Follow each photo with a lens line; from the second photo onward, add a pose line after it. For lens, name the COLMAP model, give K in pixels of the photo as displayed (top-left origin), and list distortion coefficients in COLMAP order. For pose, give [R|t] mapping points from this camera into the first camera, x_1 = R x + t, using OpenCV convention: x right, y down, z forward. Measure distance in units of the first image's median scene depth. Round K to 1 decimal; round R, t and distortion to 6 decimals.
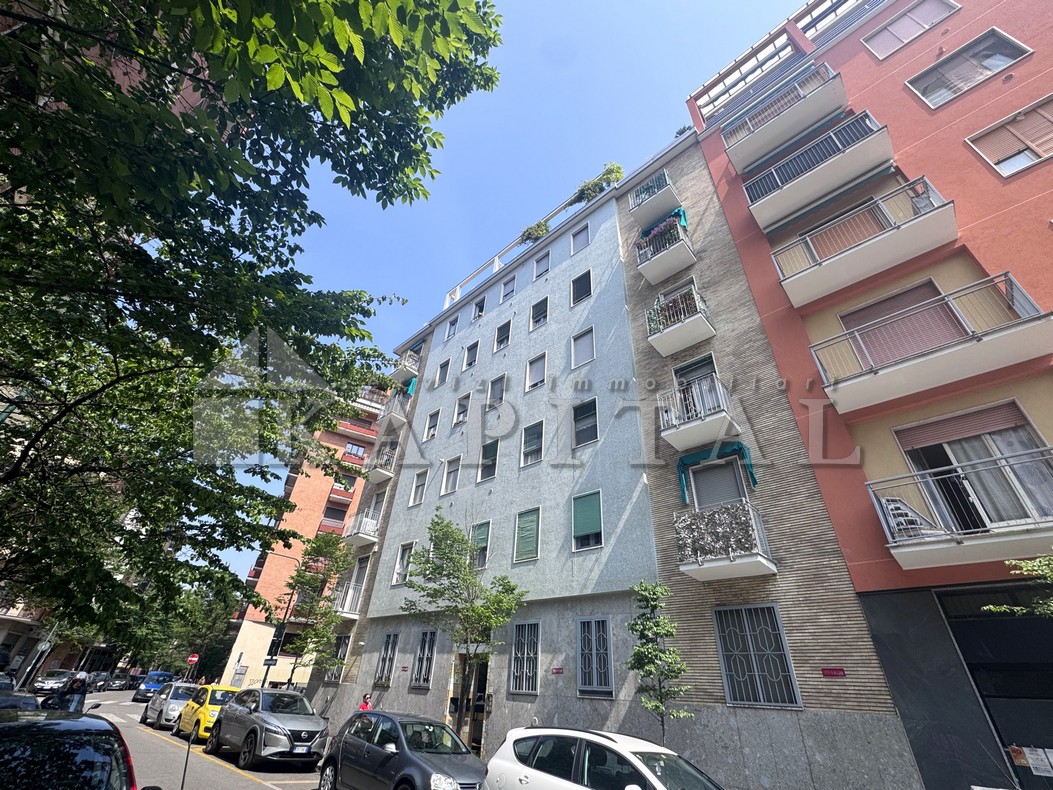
lens RADIAL K [[437.5, 0, 526.5], [0, 437.5, 395.0], [0, 0, 1]] dist [0.001150, 0.000256]
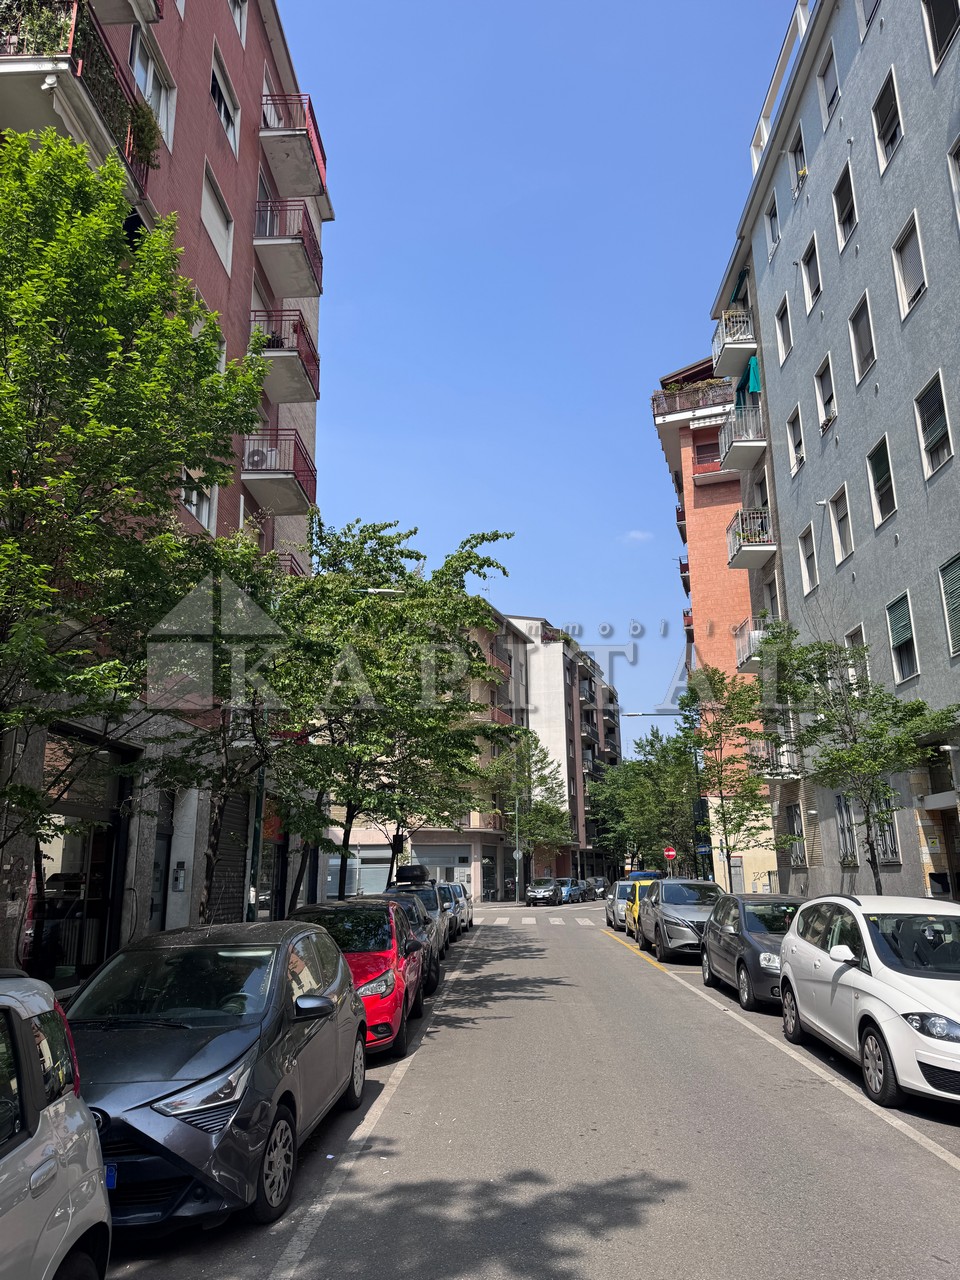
lens RADIAL K [[896.4, 0, 480.0], [0, 896.4, 640.0], [0, 0, 1]] dist [0.001192, 0.000532]
pose [[0.647276, -0.257539, -0.717431, 0.339240], [0.474919, 0.872445, 0.115293, -0.036738], [0.596227, -0.415348, 0.687022, -0.092940]]
